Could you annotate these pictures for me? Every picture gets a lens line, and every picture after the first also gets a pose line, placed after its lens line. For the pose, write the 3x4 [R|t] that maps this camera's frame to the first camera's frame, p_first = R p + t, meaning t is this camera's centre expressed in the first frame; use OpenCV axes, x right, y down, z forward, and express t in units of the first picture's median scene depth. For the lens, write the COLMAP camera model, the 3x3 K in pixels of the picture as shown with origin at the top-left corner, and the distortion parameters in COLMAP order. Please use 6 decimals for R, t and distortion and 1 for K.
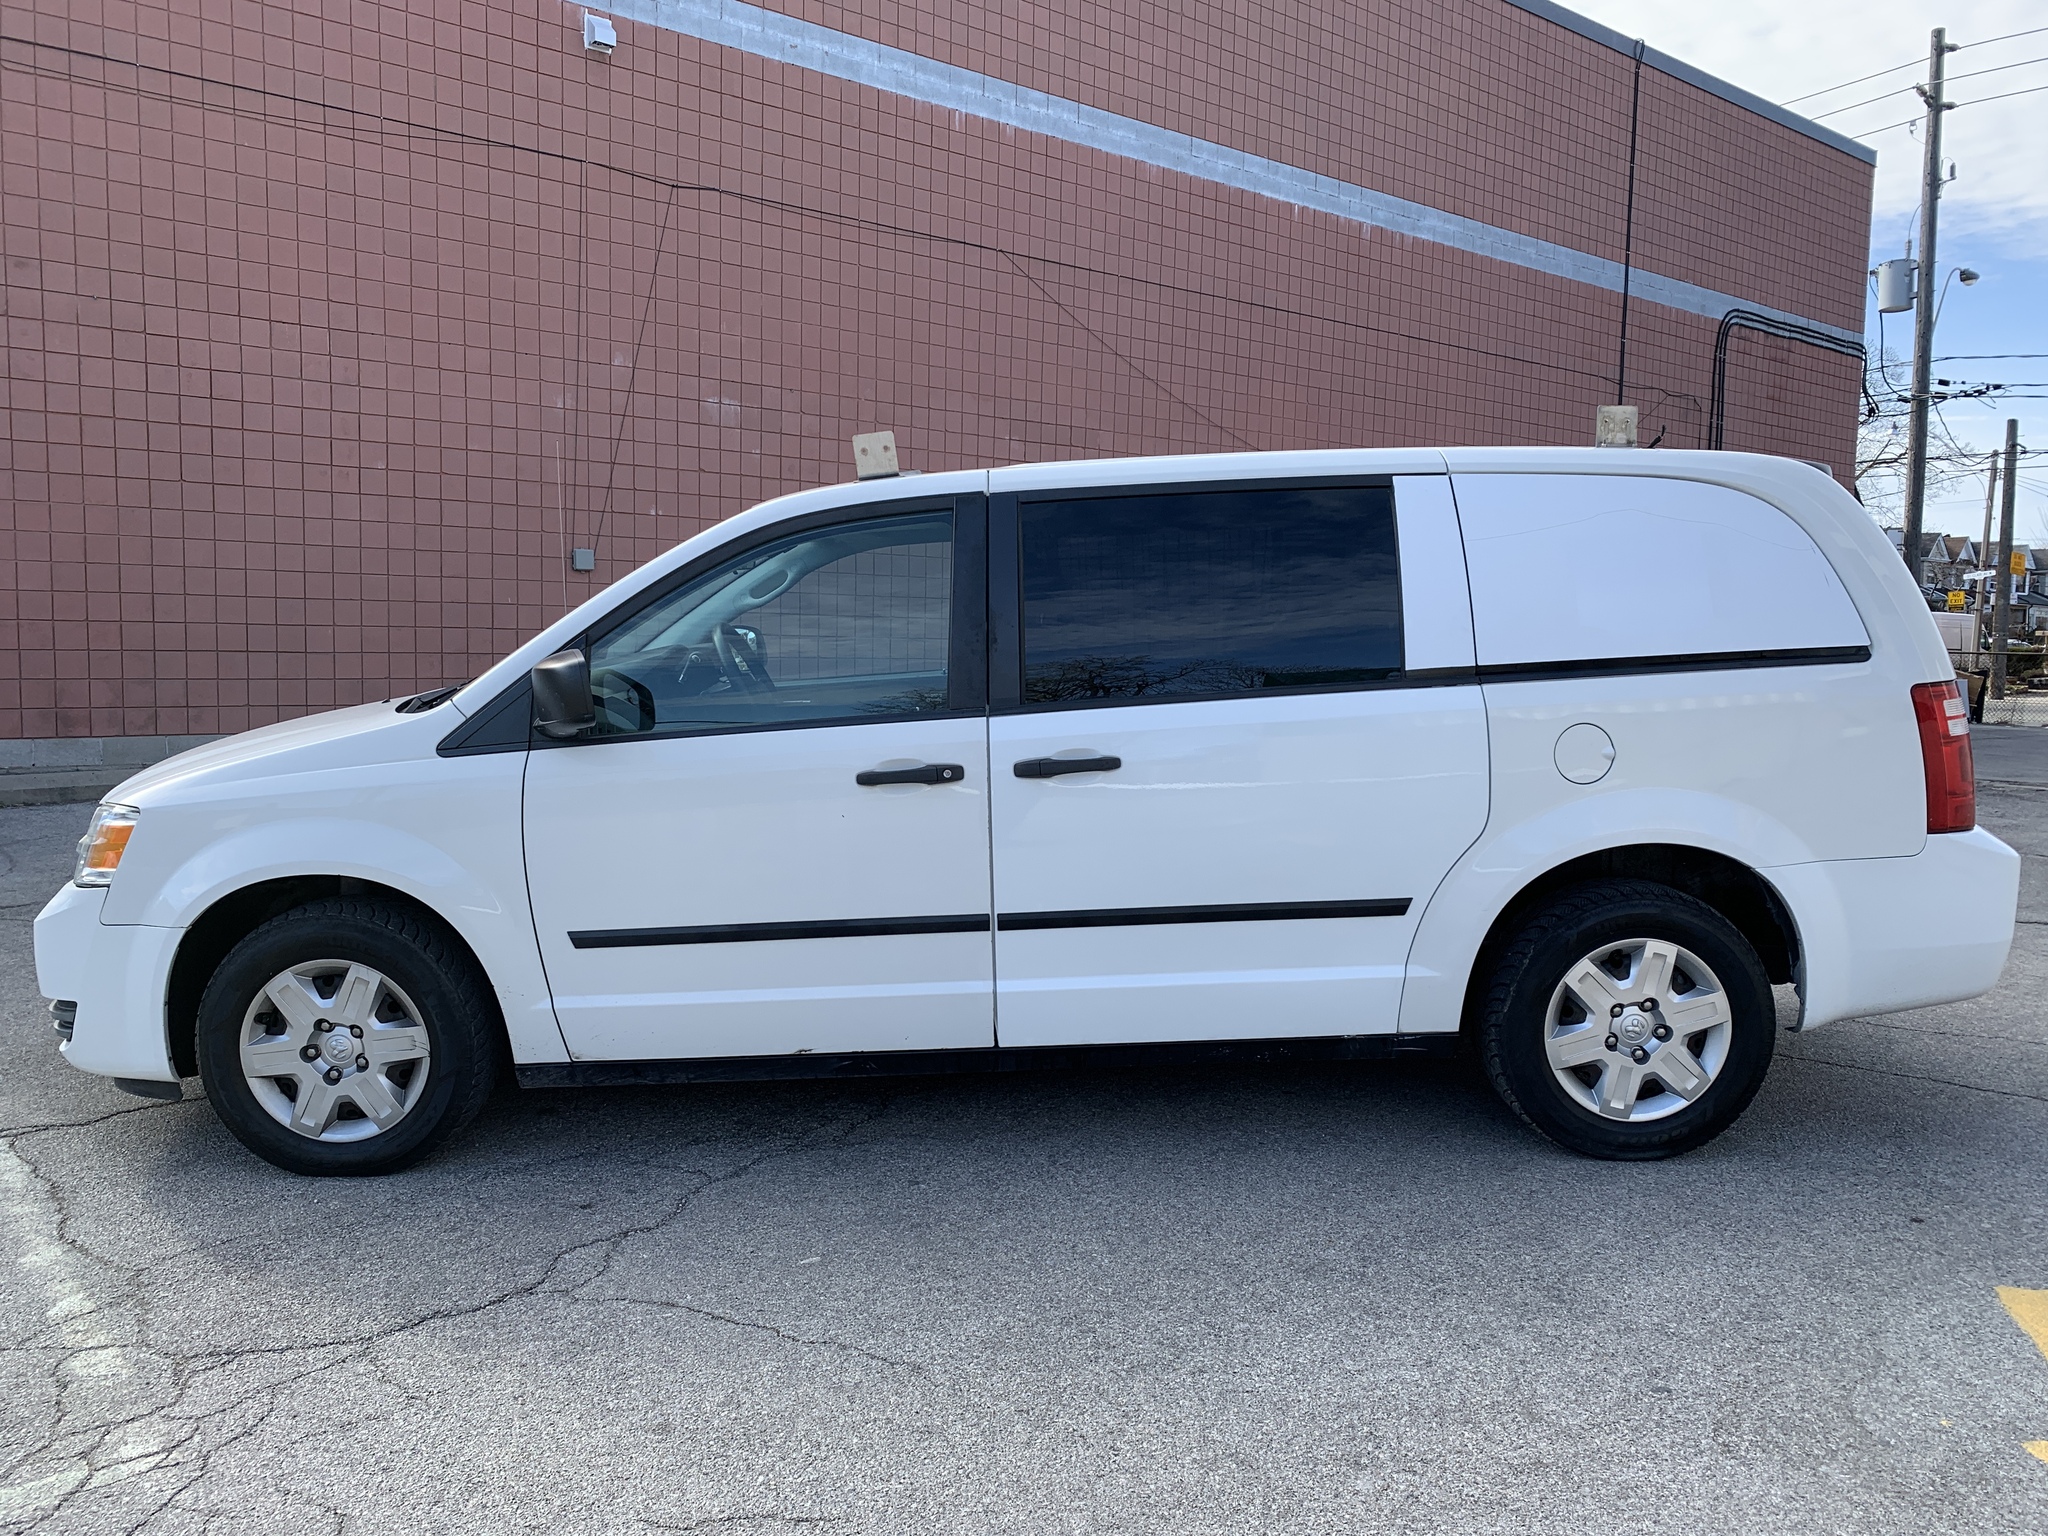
lens RADIAL K [[1604.9, 0, 1024.0], [0, 1604.9, 768.0], [0, 0, 1]] dist [0.017726, 0.005592]
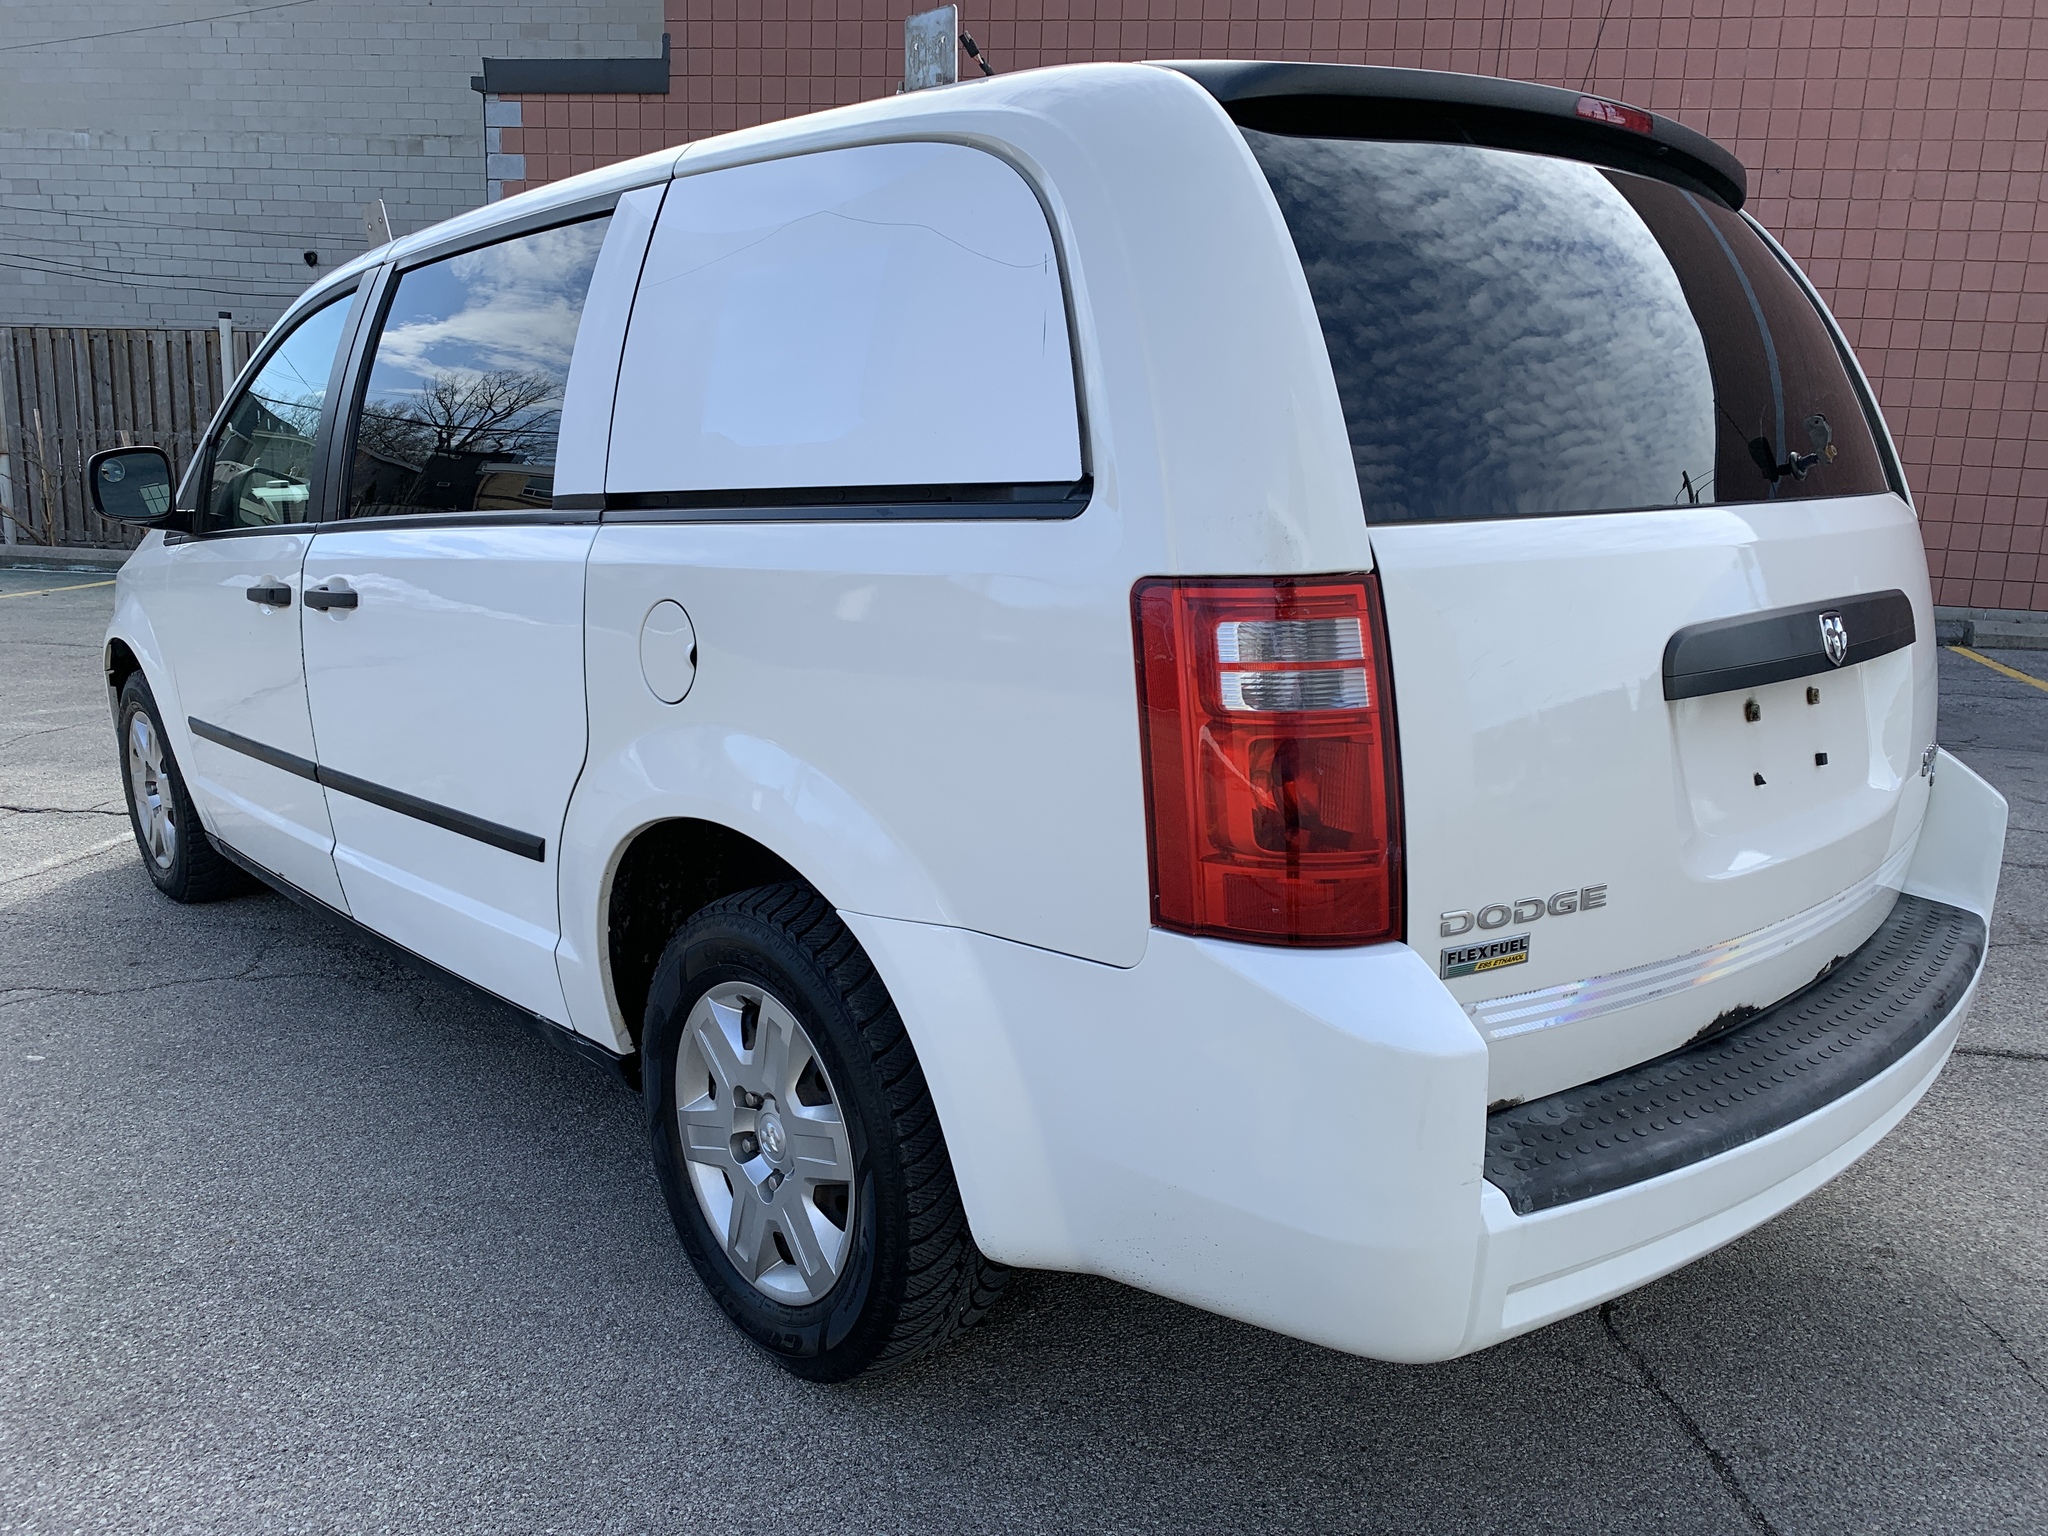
lens RADIAL K [[1566.9, 0, 1024.0], [0, 1566.9, 768.0], [0, 0, 1]] dist [0.004964, 0.003913]
pose [[0.660622, 0.159670, -0.733543, 0.836804], [-0.086813, 0.986813, 0.136616, -0.054911], [0.745683, -0.026570, 0.665771, 0.698551]]
